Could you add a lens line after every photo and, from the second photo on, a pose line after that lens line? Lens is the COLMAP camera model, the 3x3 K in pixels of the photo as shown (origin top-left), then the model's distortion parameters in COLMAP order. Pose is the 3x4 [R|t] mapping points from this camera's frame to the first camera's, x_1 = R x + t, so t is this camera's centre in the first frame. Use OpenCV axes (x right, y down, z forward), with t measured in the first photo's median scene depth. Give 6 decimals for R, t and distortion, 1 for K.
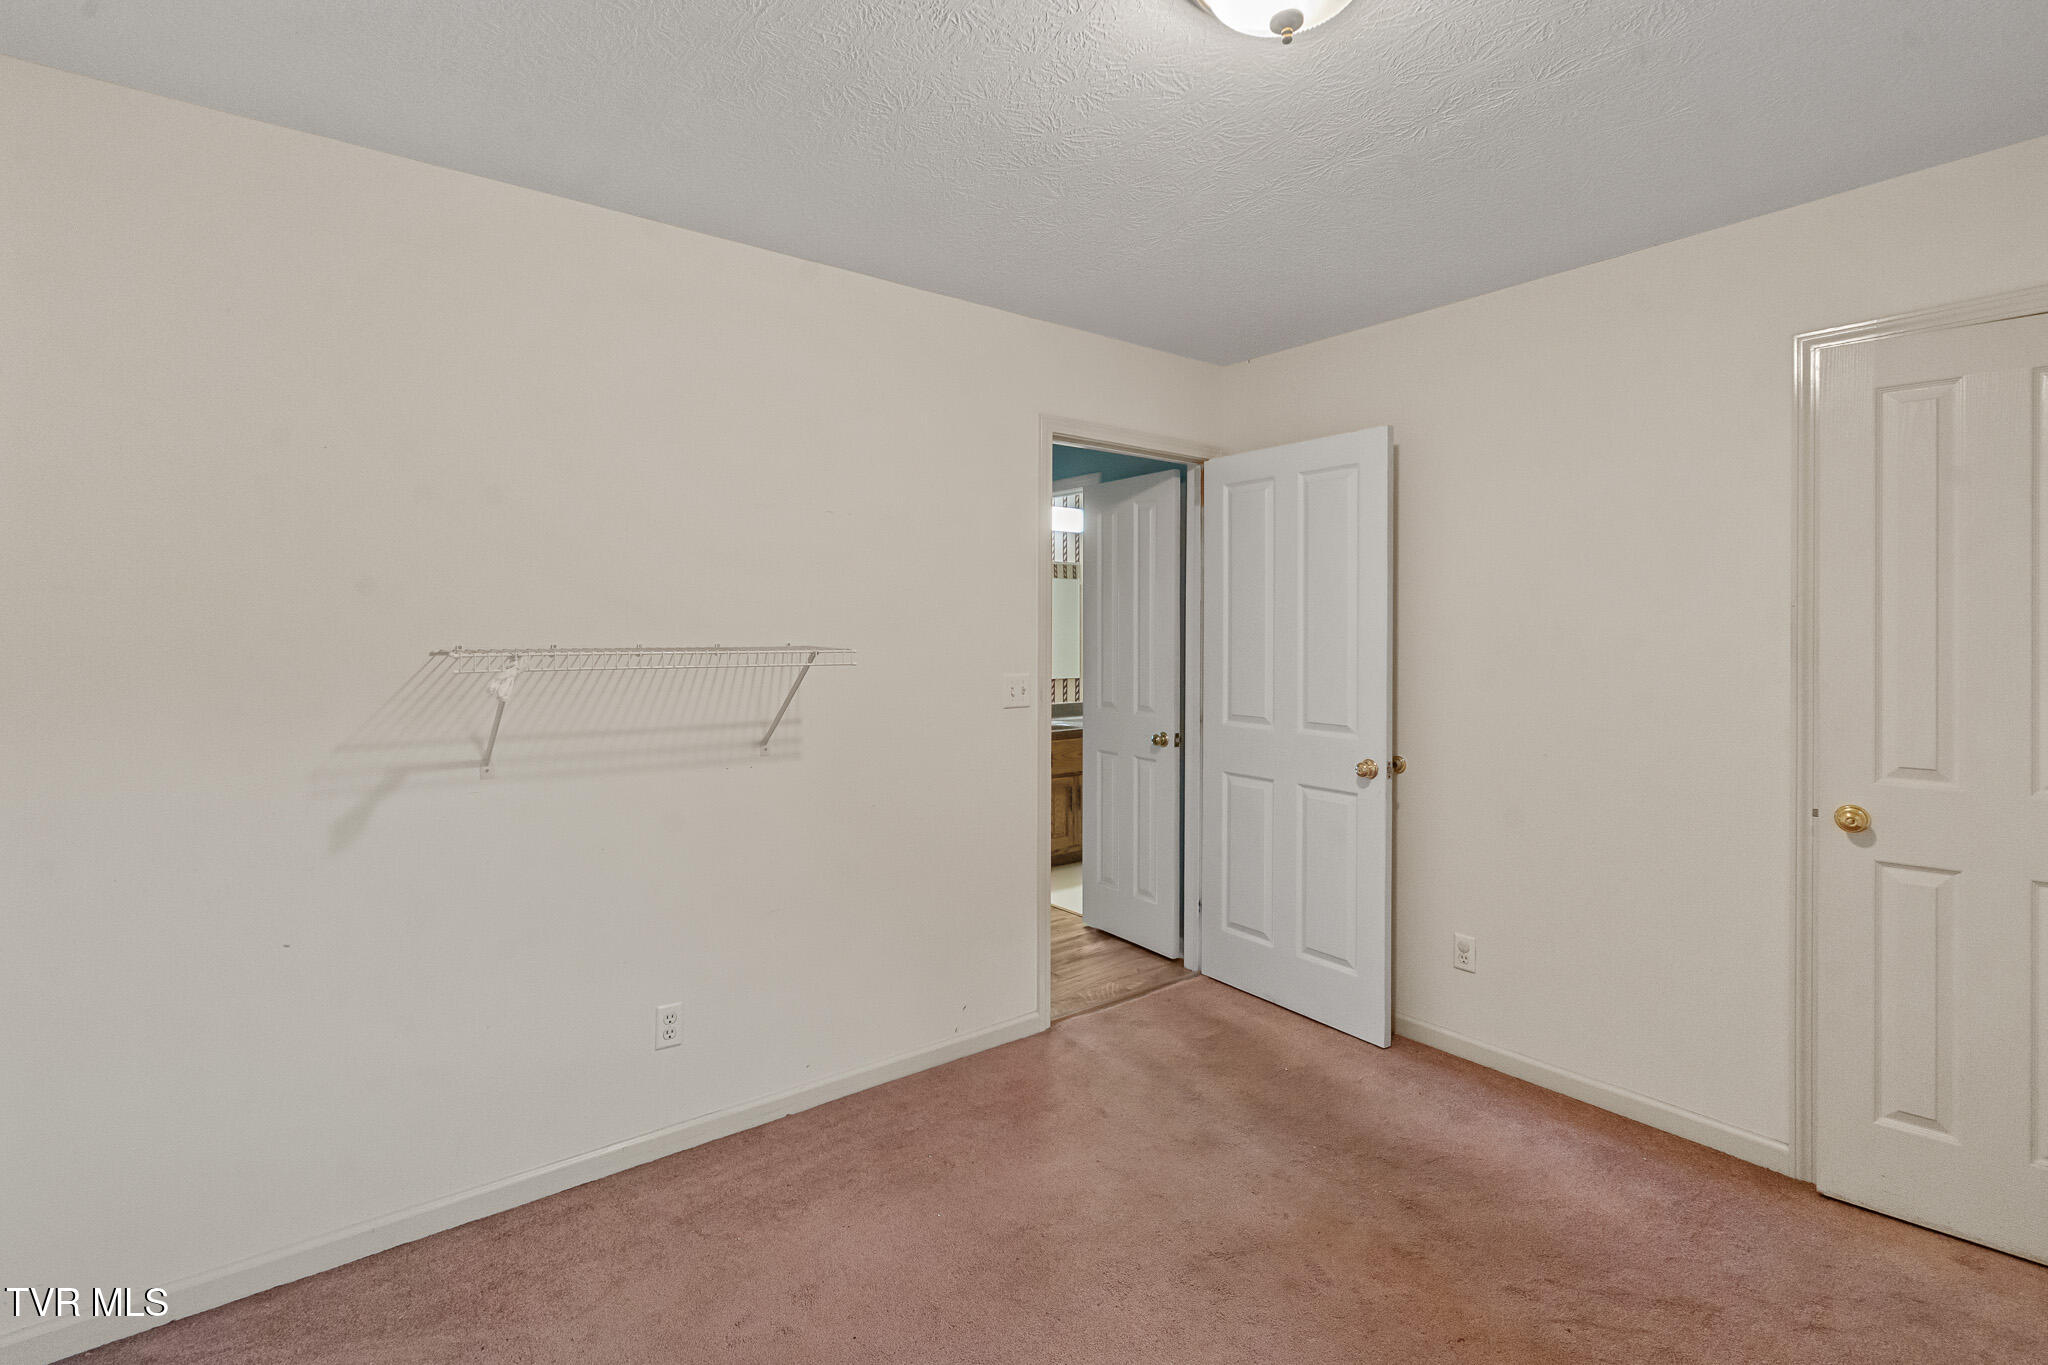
lens RADIAL K [[938.8, 0, 1035.9], [0, 938.8, 647.1], [0, 0, 1]] dist [-0.009822, 0.008649]
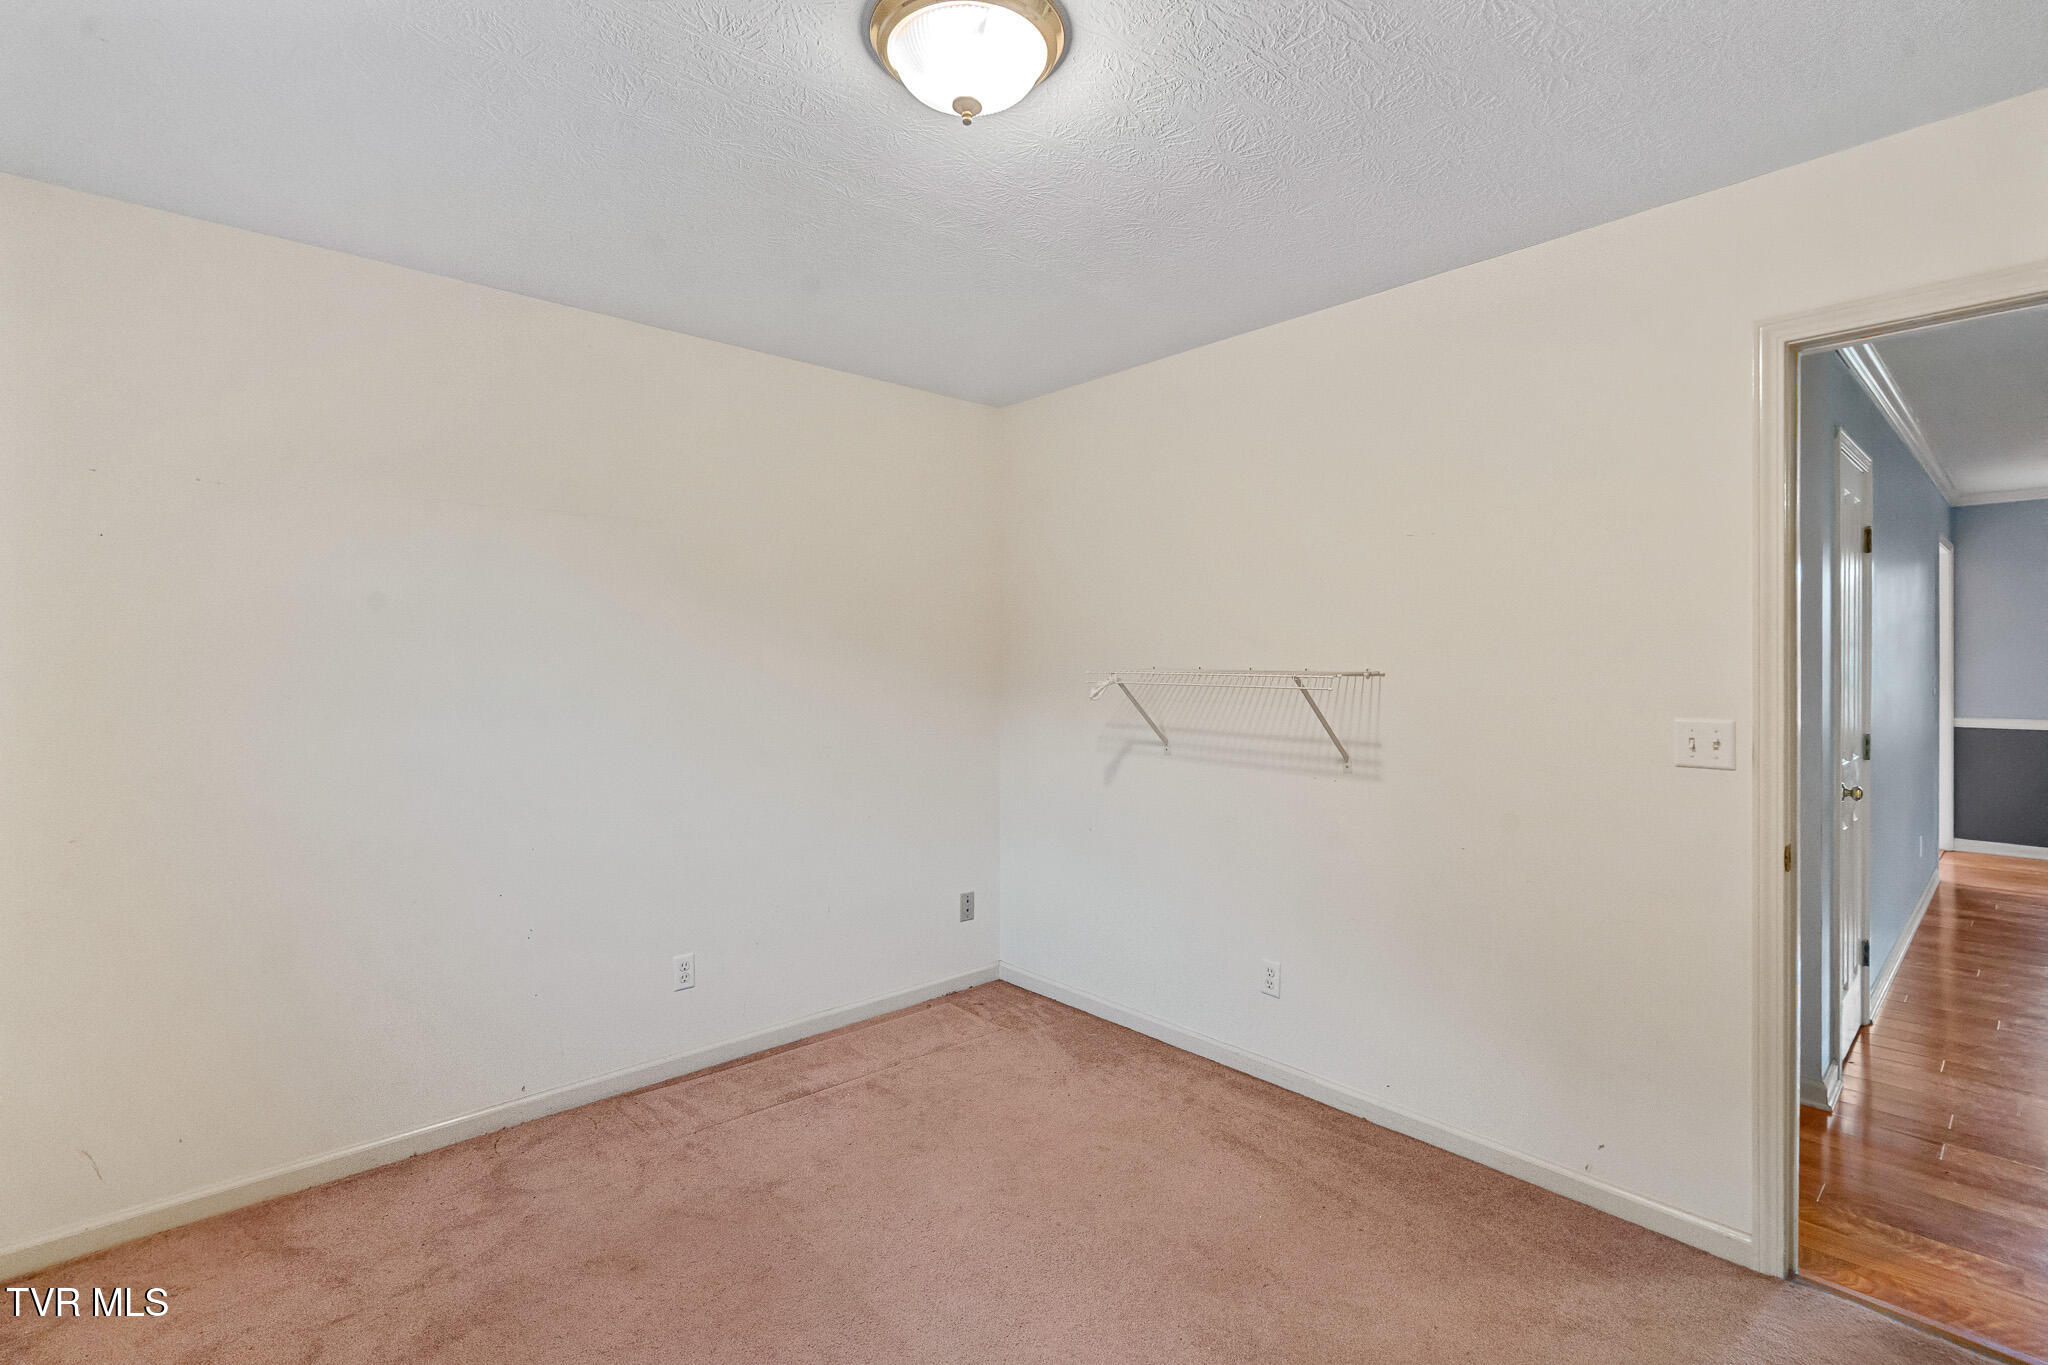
lens RADIAL K [[938.8, 0, 1024.6], [0, 938.8, 665.4], [0, 0, 1]] dist [-0.009822, 0.008649]
pose [[0.090226, 0.004054, -0.995913, 0.804929], [-0.023091, 0.999731, 0.001977, -0.001705], [0.995654, 0.022818, 0.090296, 0.558659]]
